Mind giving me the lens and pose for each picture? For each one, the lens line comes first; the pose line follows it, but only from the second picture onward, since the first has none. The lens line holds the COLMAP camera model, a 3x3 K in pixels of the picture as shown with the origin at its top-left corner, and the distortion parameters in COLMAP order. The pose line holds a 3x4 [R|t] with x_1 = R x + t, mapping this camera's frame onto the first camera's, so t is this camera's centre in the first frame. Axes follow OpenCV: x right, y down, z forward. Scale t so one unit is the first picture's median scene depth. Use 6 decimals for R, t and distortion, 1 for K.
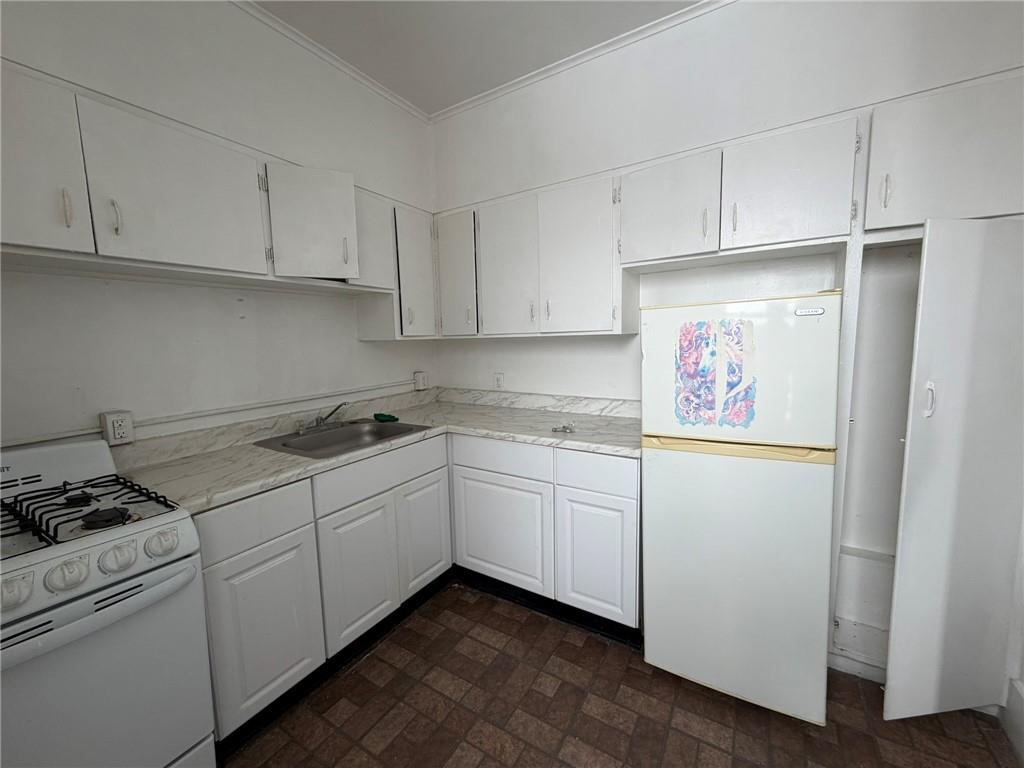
lens RADIAL K [[405.7, 0, 509.8], [0, 405.7, 382.5], [0, 0, 1]] dist [-0.000404, -0.000159]
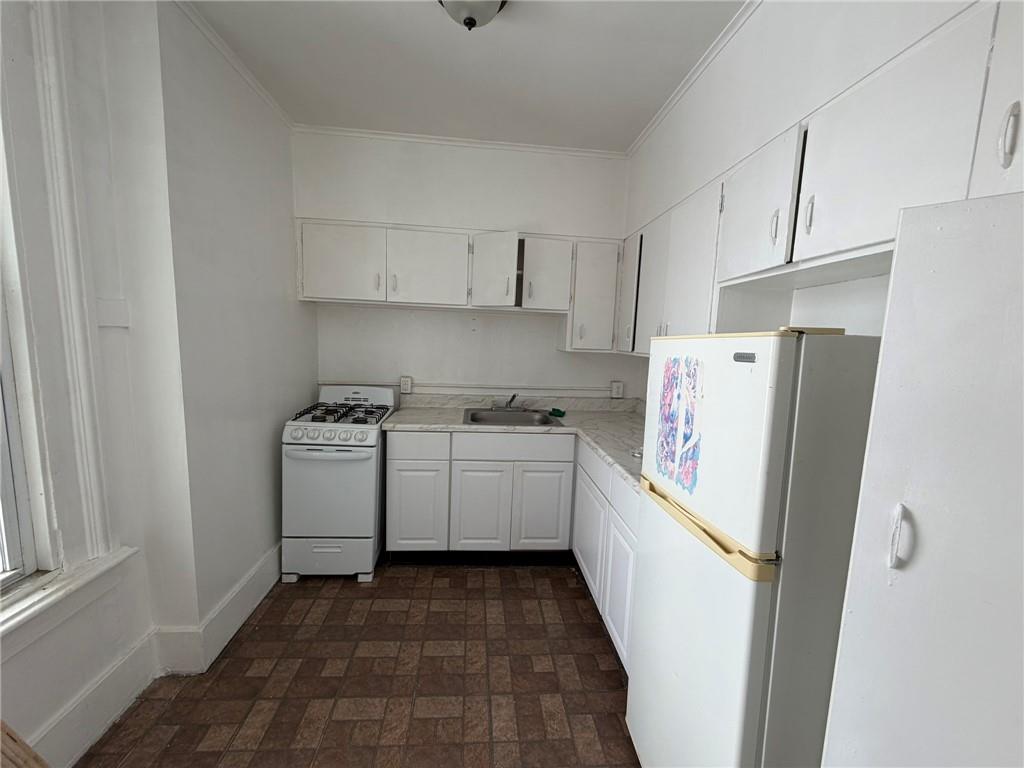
lens RADIAL K [[405.7, 0, 512.9], [0, 405.7, 383.0], [0, 0, 1]] dist [-0.000404, -0.000159]
pose [[0.597104, 0.137533, -0.790285, 0.886298], [-0.143596, 0.987605, 0.063377, -0.095613], [0.789206, 0.075639, 0.609452, 0.197064]]
